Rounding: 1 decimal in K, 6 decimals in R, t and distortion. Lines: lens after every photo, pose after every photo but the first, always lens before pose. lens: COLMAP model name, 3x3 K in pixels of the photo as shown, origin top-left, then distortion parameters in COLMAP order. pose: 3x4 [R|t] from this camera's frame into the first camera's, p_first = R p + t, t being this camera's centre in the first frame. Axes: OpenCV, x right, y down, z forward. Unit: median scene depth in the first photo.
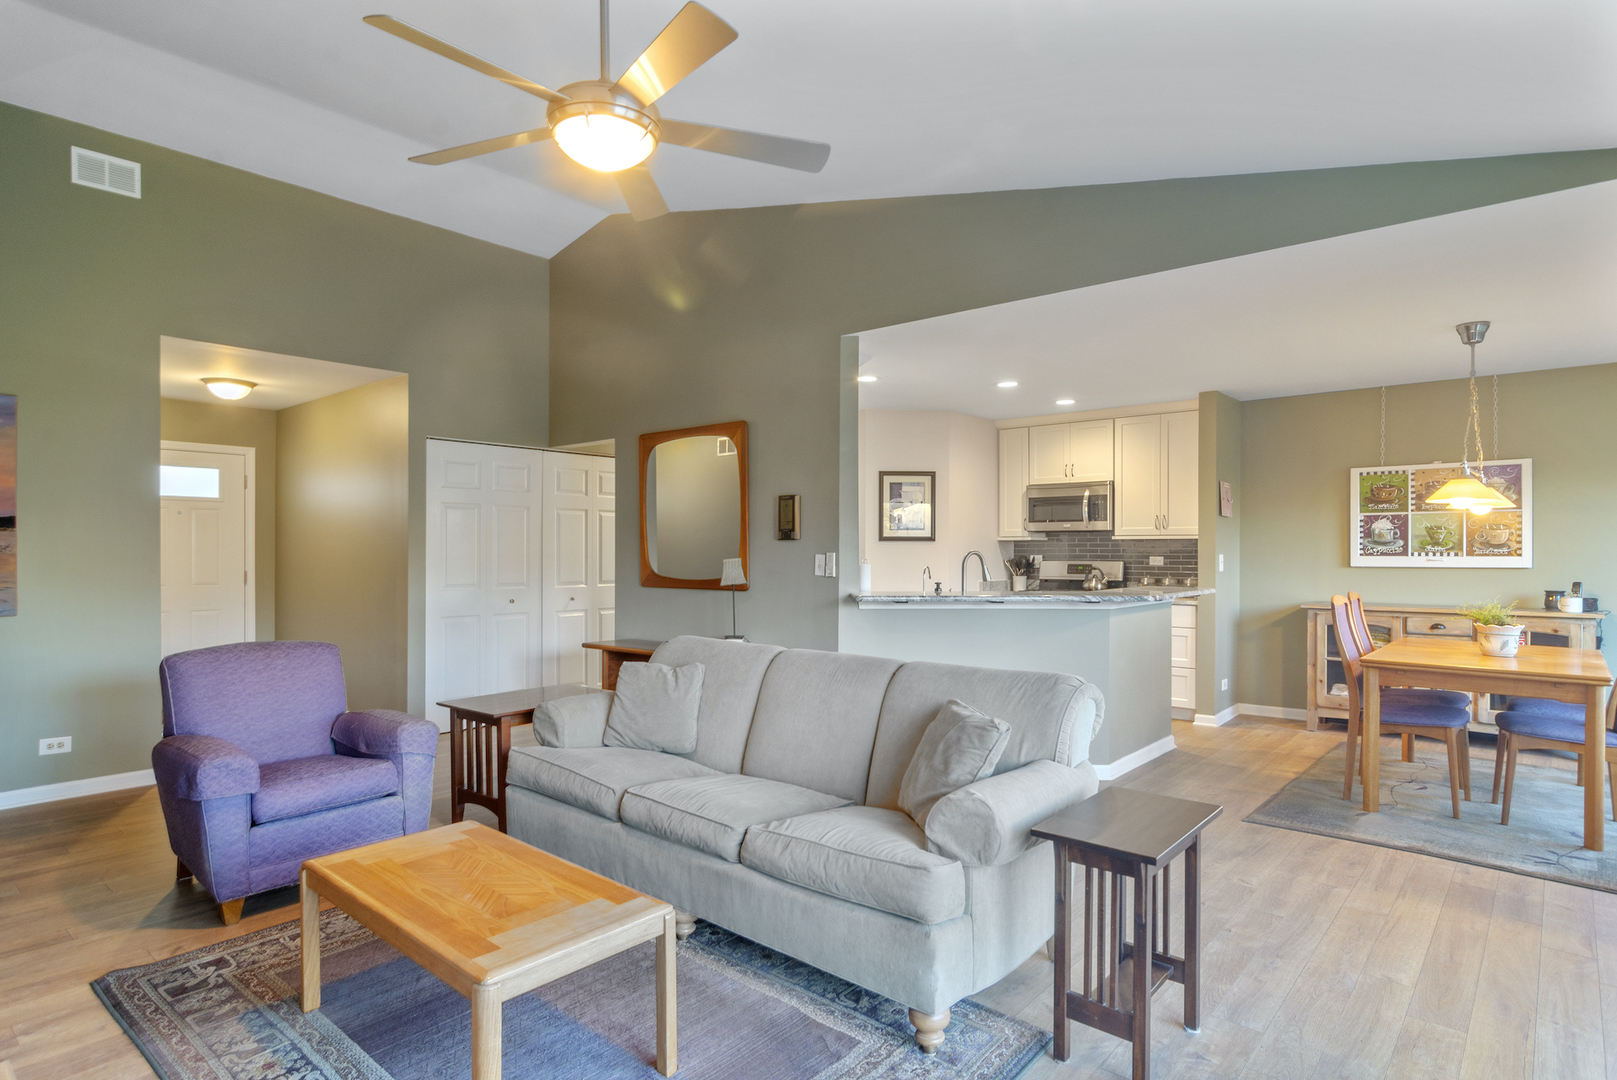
lens RADIAL K [[867.2, 0, 802.2], [0, 867.2, 550.9], [0, 0, 1]] dist [-0.014649, 0.010987]
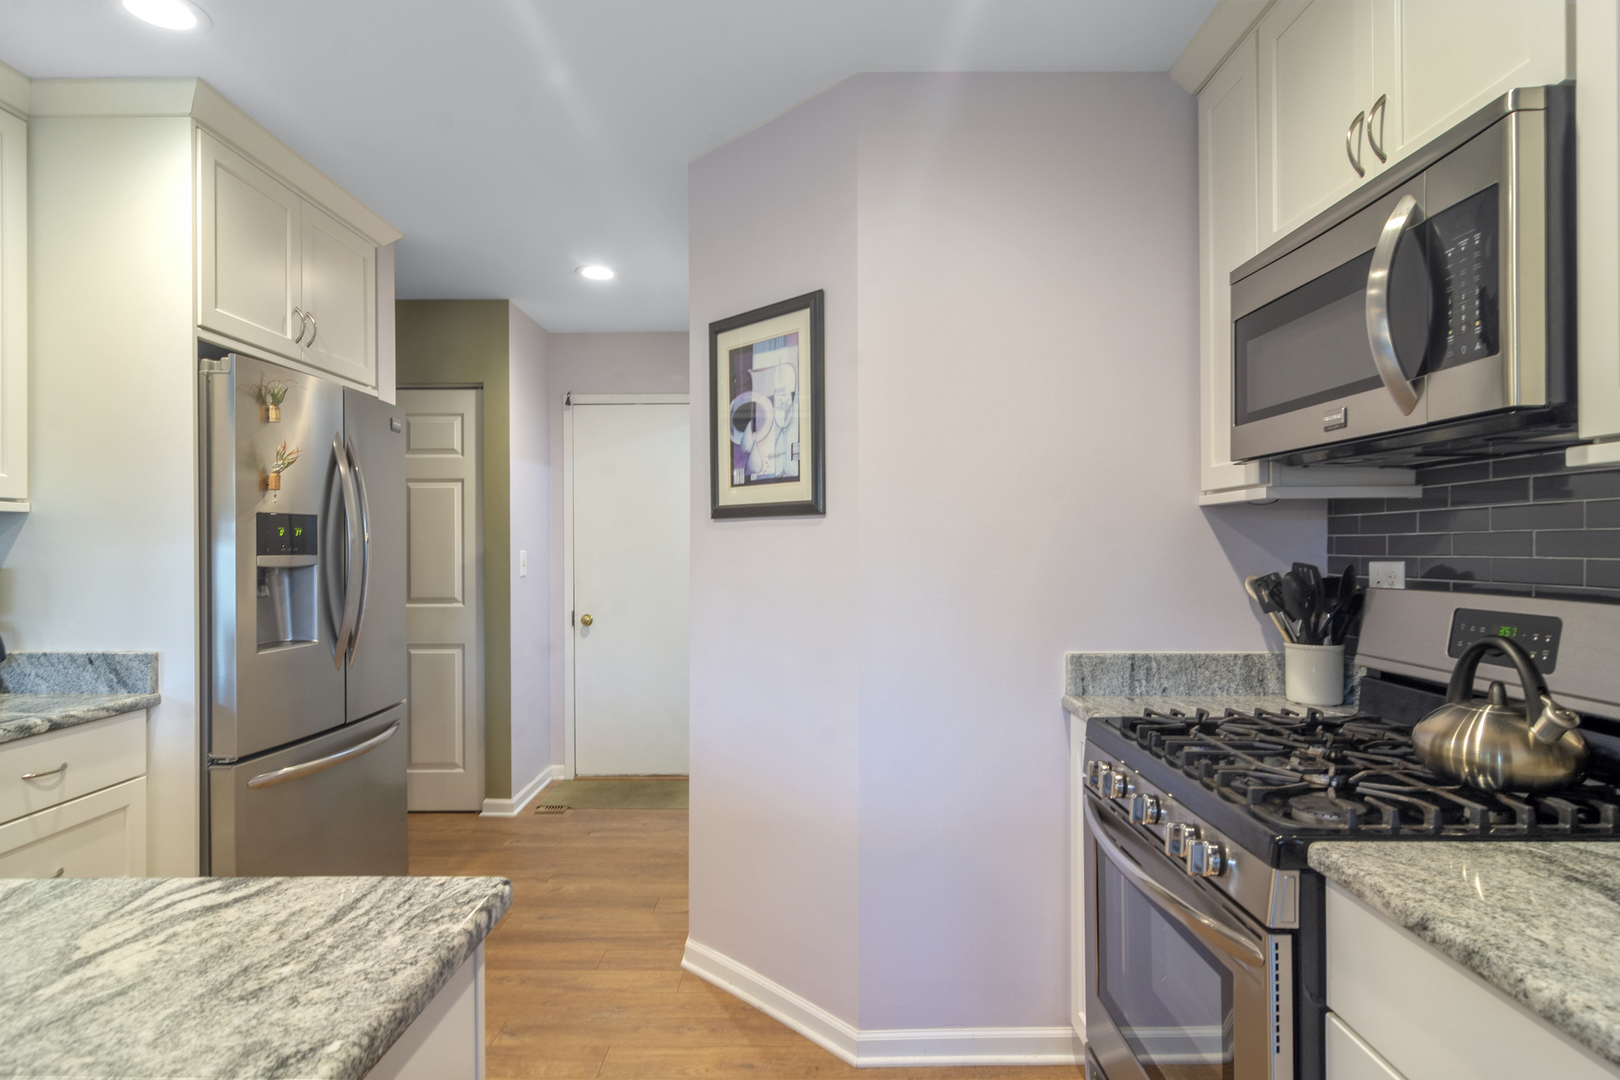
lens RADIAL K [[877.0, 0, 824.5], [0, 877.0, 541.2], [0, 0, 1]] dist [-0.000211, -0.000610]
pose [[0.659166, -0.006125, -0.751972, 0.456049], [0.005005, 0.999980, -0.003758, -0.000959], [0.751981, -0.001286, 0.659184, 0.931248]]
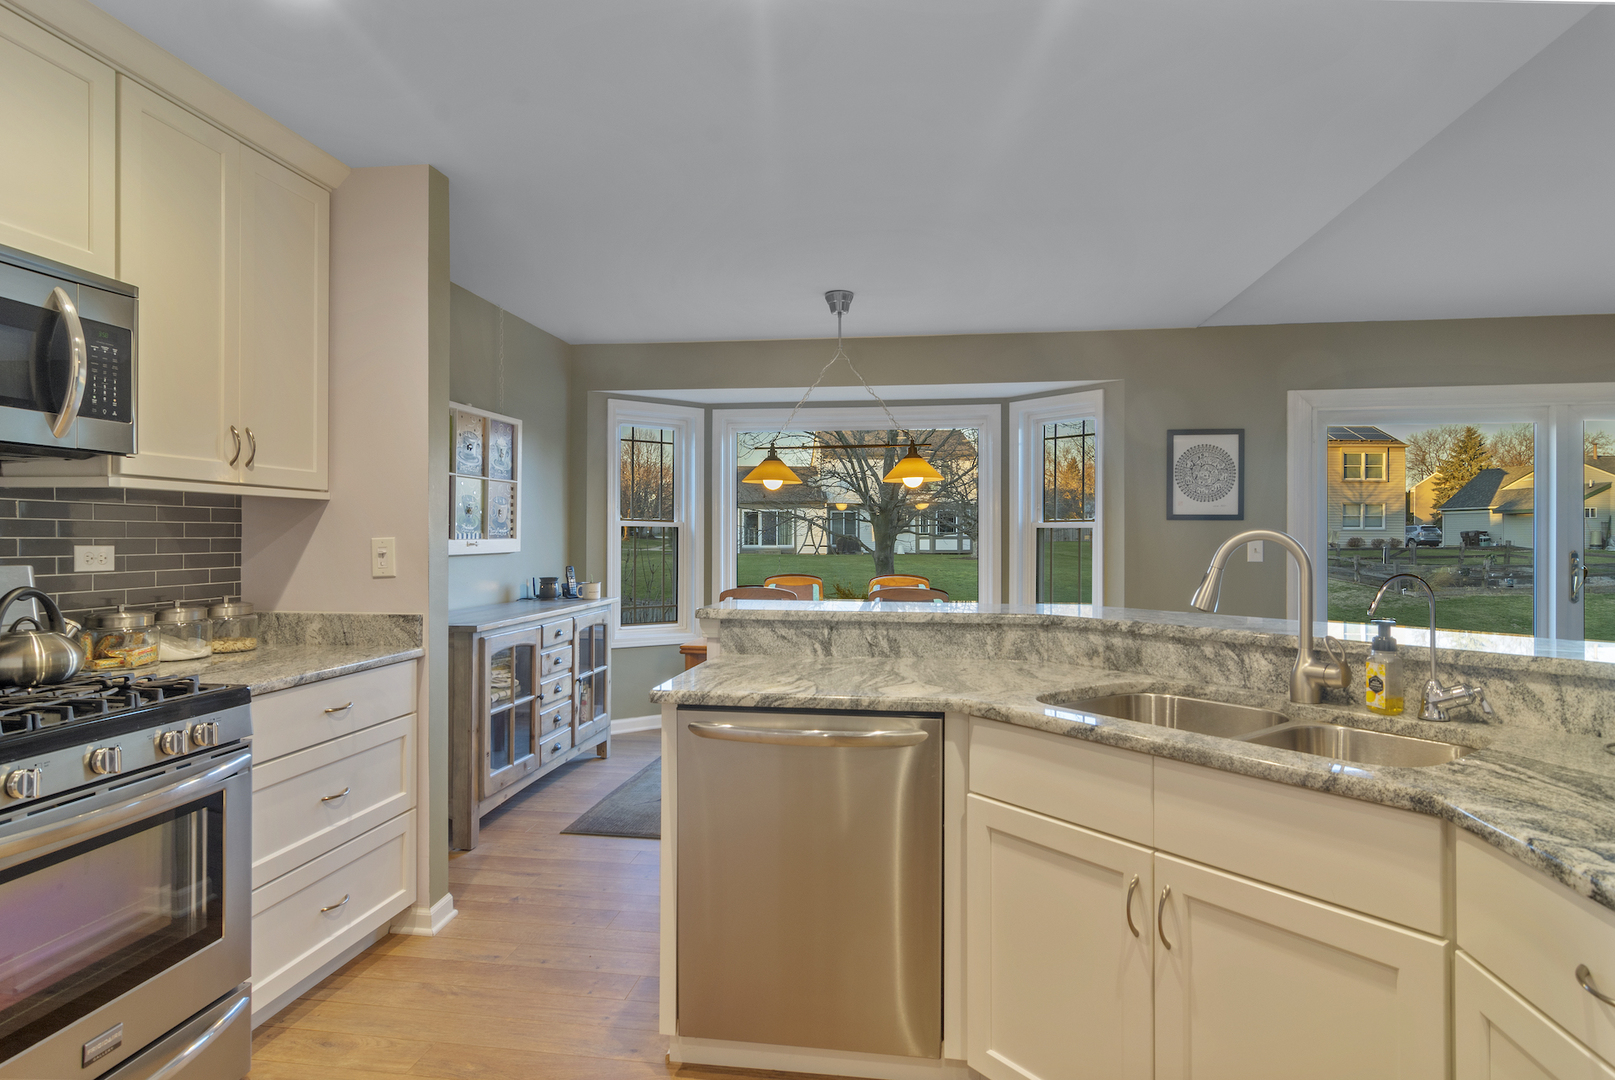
lens RADIAL K [[879.3, 0, 804.5], [0, 879.3, 536.0], [0, 0, 1]] dist [0.007578, 0.000485]
pose [[-0.535845, -0.003801, 0.844308, -0.013165], [-0.004053, 0.999990, 0.001930, 0.001436], [-0.844307, -0.002388, -0.535855, 1.122509]]
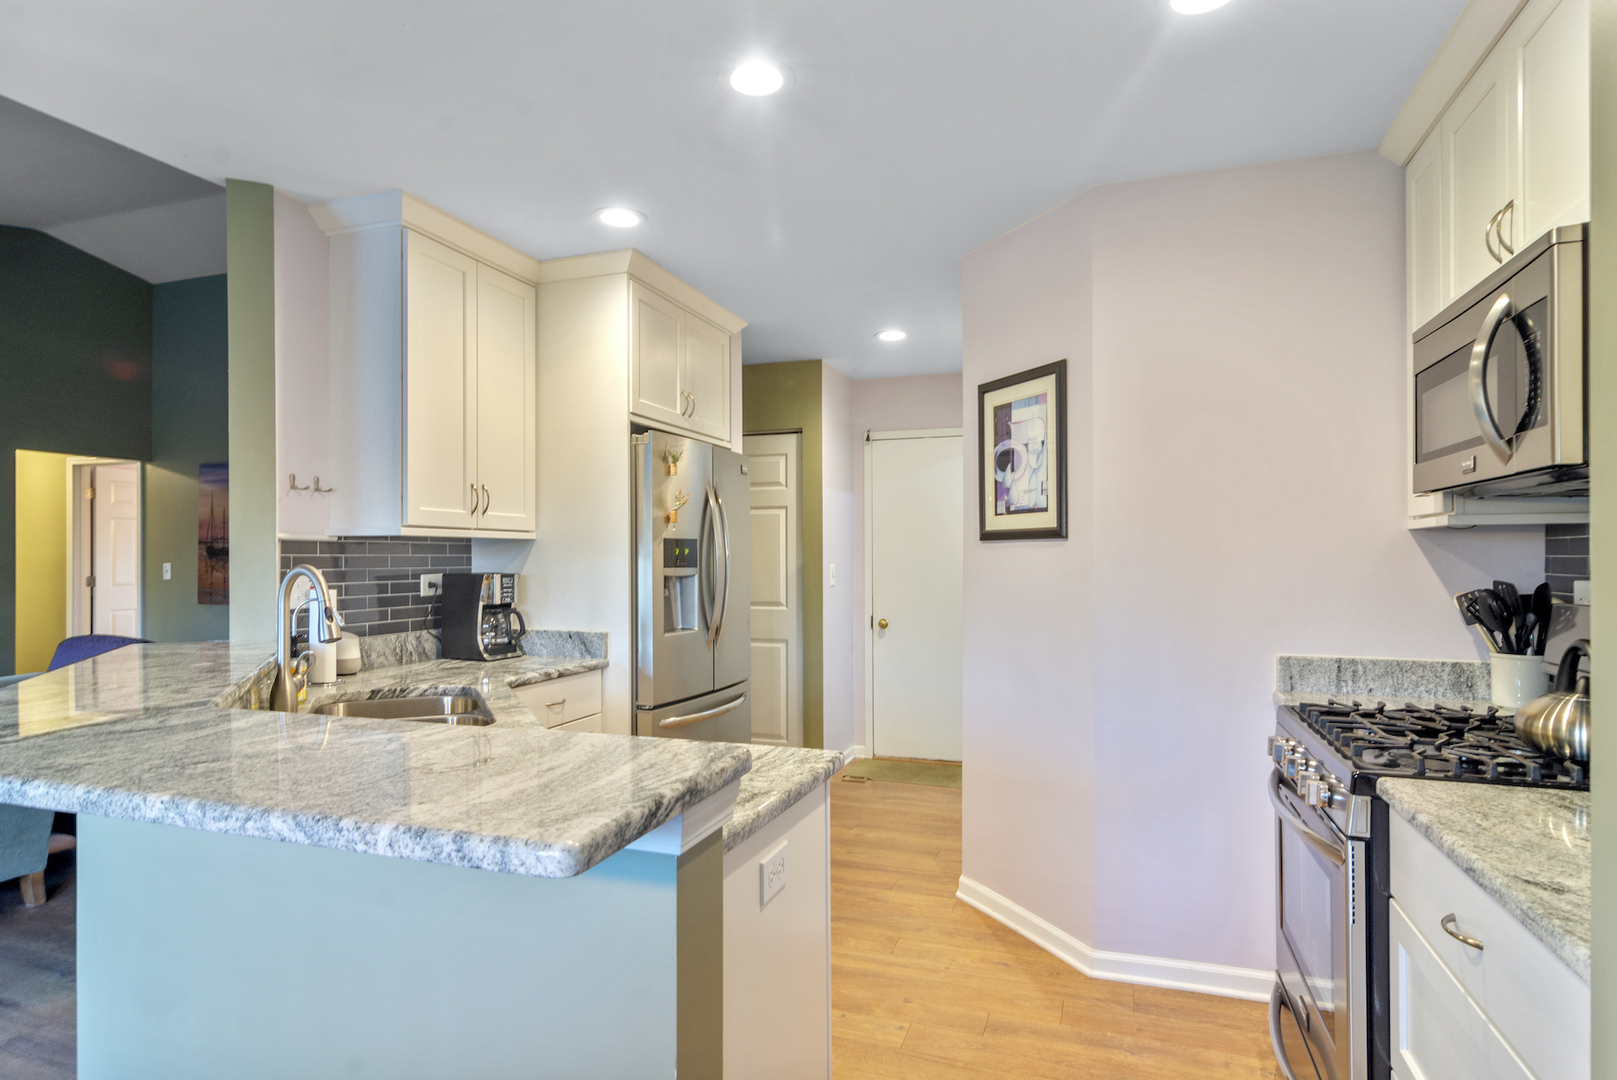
lens RADIAL K [[889.6, 0, 823.3], [0, 889.6, 552.8], [0, 0, 1]] dist [-0.001165, -0.000387]
pose [[0.378791, -0.006116, -0.925462, 0.564428], [0.002576, 0.999981, -0.005554, -0.003593], [0.925479, -0.000280, 0.378799, 0.877472]]
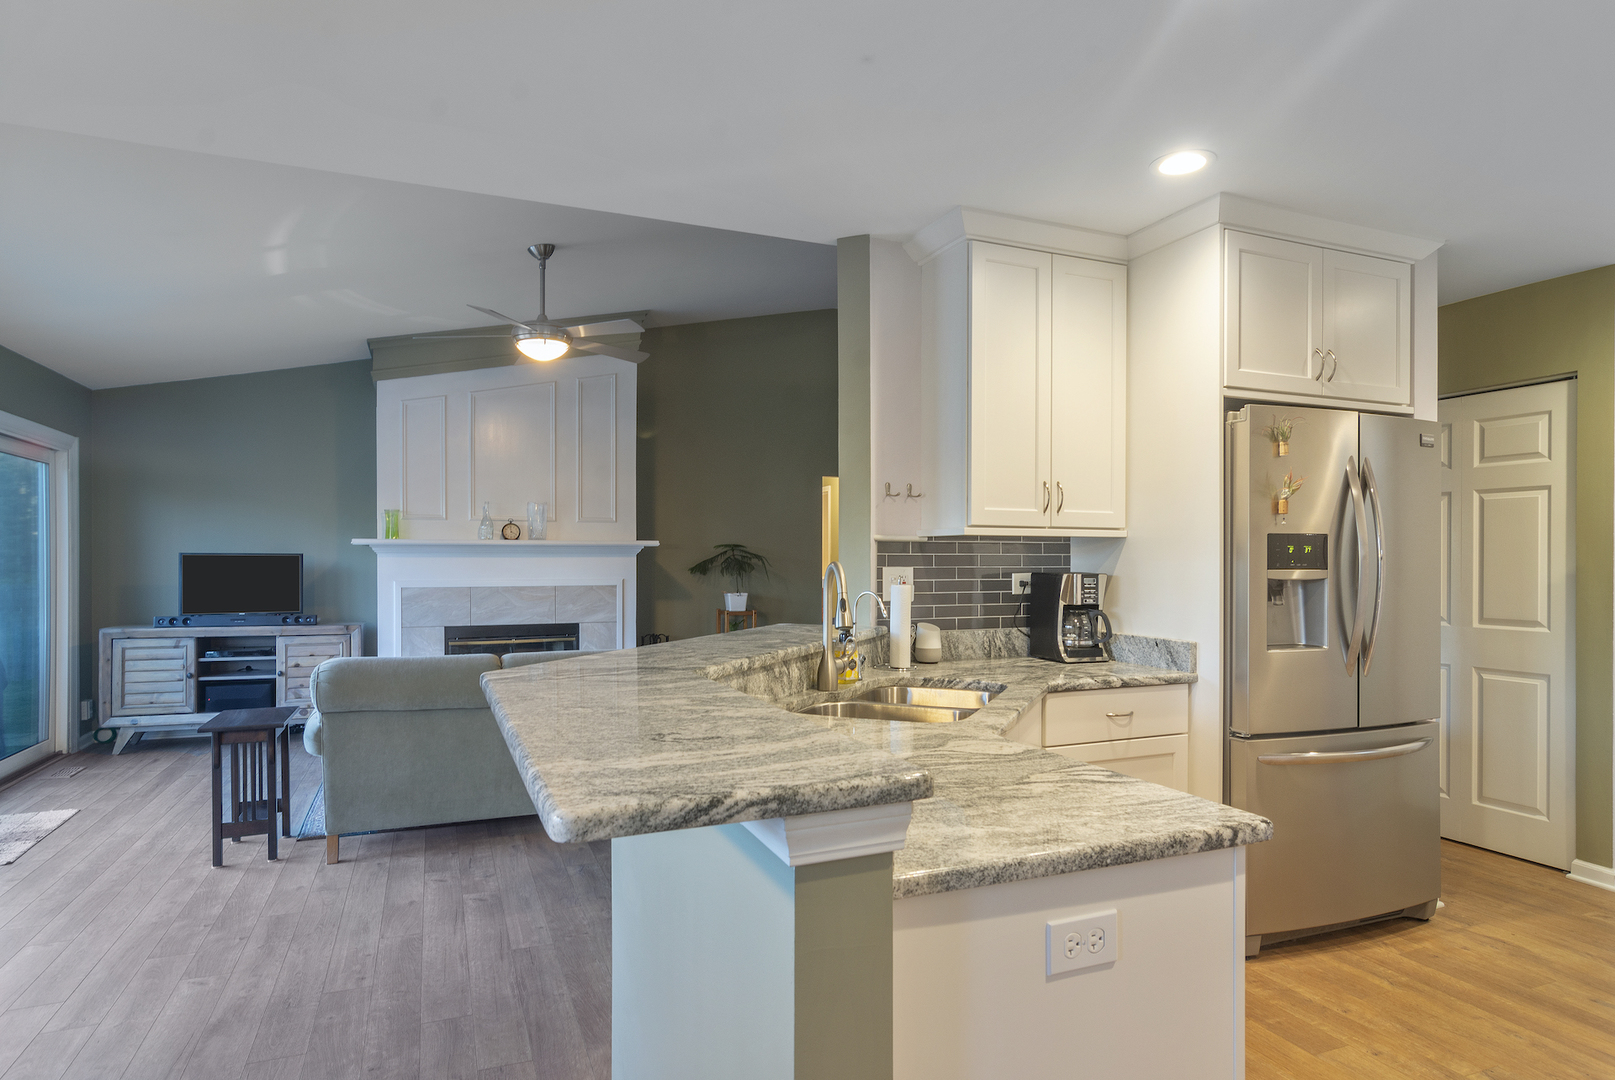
lens RADIAL K [[911.8, 0, 791.7], [0, 911.8, 565.0], [0, 0, 1]] dist [-0.000905, -0.000273]
pose [[-0.451466, 0.003366, -0.892282, 0.541406], [-0.001879, 0.999987, 0.004723, -0.001557], [0.892286, 0.003809, -0.451454, 0.990124]]
